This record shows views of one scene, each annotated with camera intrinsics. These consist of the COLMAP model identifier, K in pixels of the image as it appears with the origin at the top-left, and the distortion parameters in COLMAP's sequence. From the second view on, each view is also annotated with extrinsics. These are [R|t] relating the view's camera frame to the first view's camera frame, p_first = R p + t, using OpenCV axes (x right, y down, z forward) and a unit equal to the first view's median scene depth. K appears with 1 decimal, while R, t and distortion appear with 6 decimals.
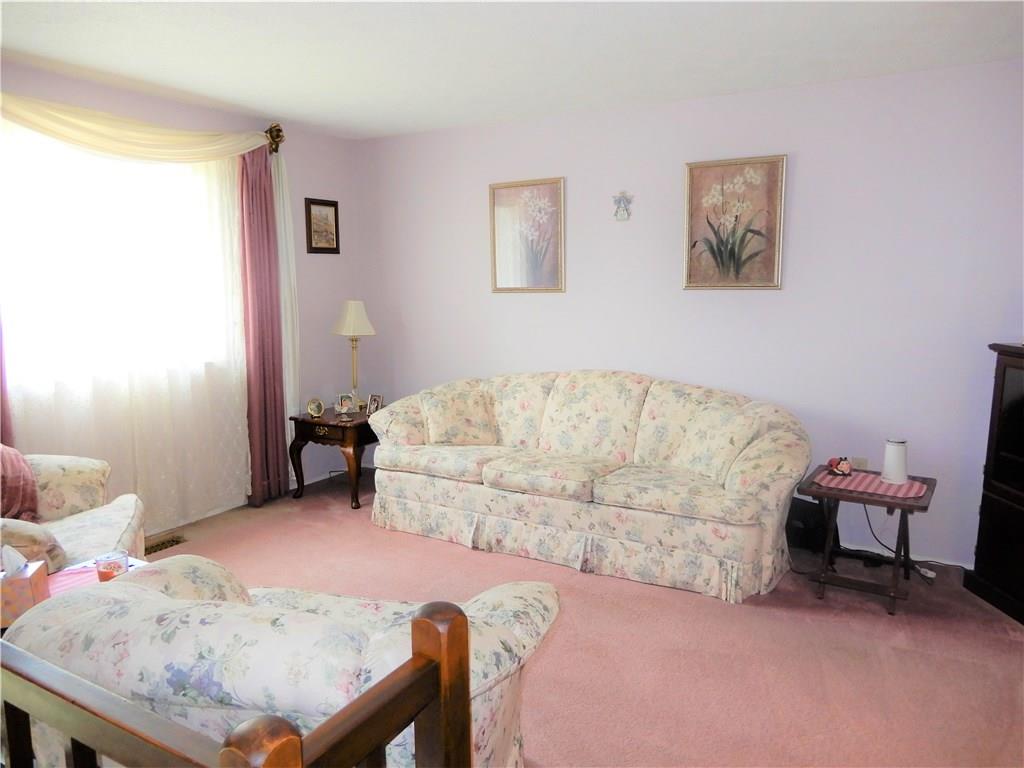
lens RADIAL K [[734.6, 0, 512.0], [0, 734.6, 384.0], [0, 0, 1]] dist [0.003560, 0.005798]
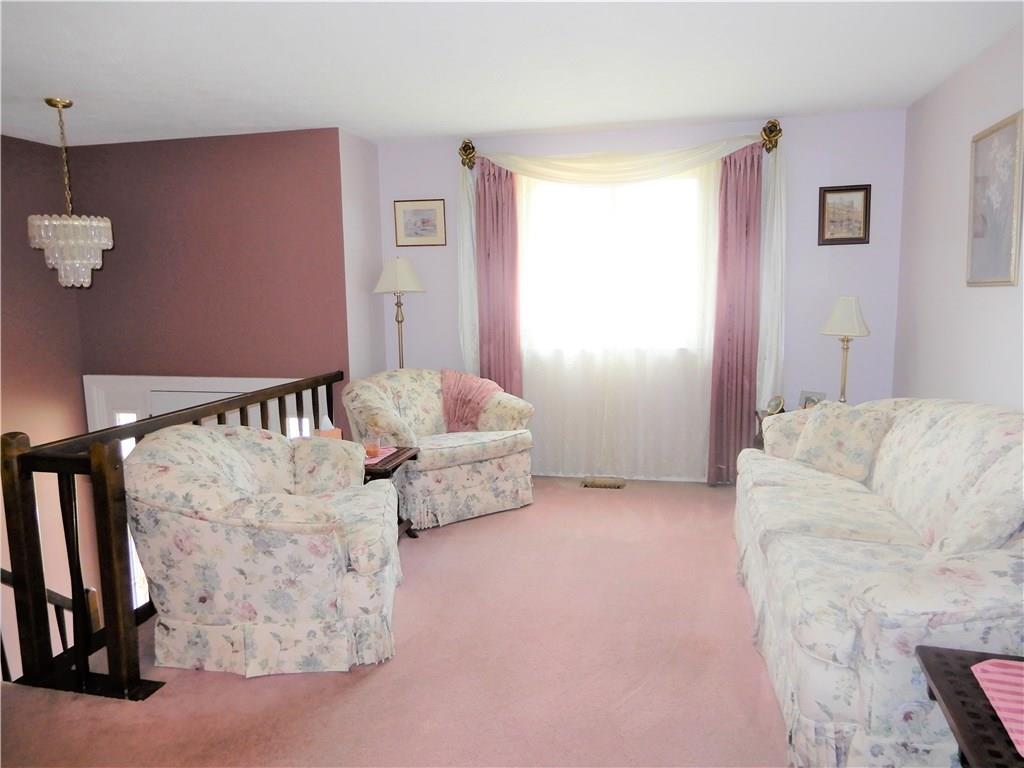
lens RADIAL K [[734.6, 0, 512.0], [0, 734.6, 384.0], [0, 0, 1]] dist [0.003560, 0.005798]
pose [[0.276488, 0.128430, -0.952397, 0.588341], [-0.125704, 0.987349, 0.096651, -0.047346], [0.952761, 0.092997, 0.289135, 0.398200]]
